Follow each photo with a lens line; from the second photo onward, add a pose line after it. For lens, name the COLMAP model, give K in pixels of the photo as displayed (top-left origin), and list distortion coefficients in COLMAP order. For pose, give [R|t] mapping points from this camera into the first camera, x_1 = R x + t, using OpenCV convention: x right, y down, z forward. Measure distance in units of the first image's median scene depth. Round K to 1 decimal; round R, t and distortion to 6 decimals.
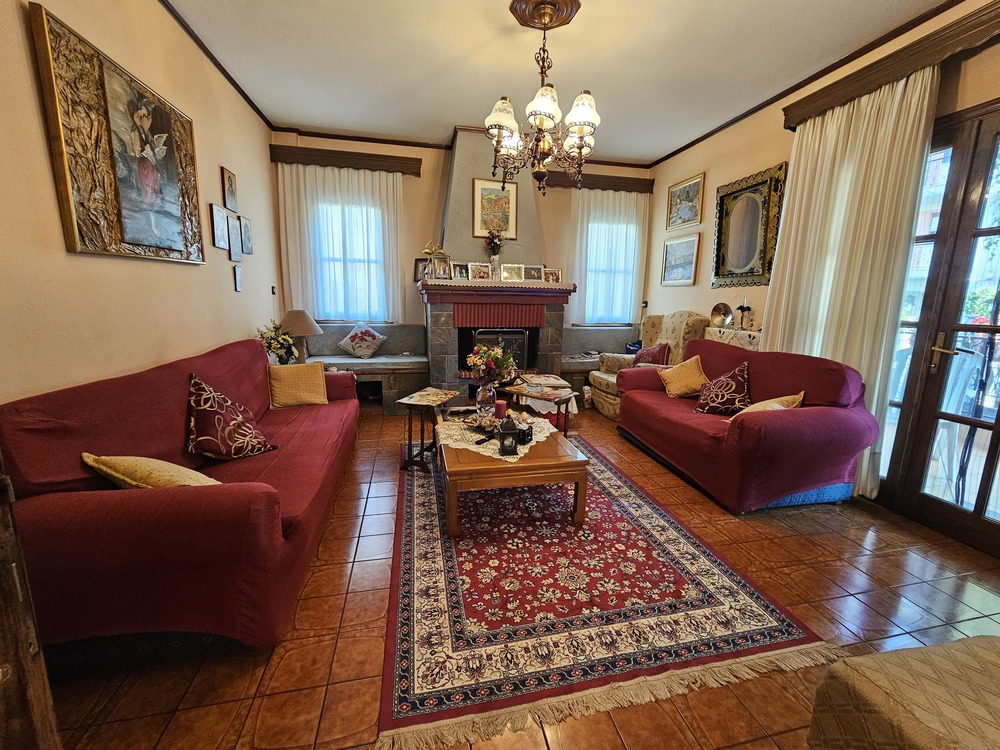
lens RADIAL K [[412.4, 0, 505.8], [0, 412.4, 371.6], [0, 0, 1]] dist [-0.003193, 0.000265]
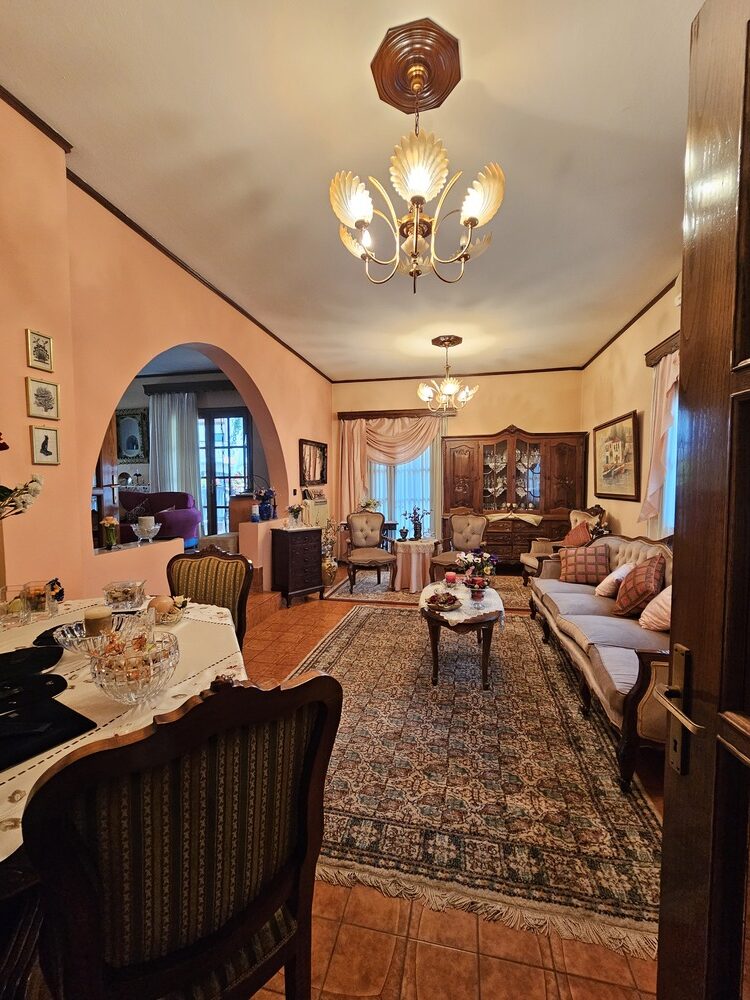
lens RADIAL K [[412.4, 0, 375.8], [0, 412.4, 510.0], [0, 0, 1]] dist [-0.003193, 0.000265]
pose [[0.411257, -0.077835, 0.908190, -0.874068], [0.176377, 0.984312, 0.004490, 0.236720], [-0.894292, 0.158337, 0.418534, -0.941604]]
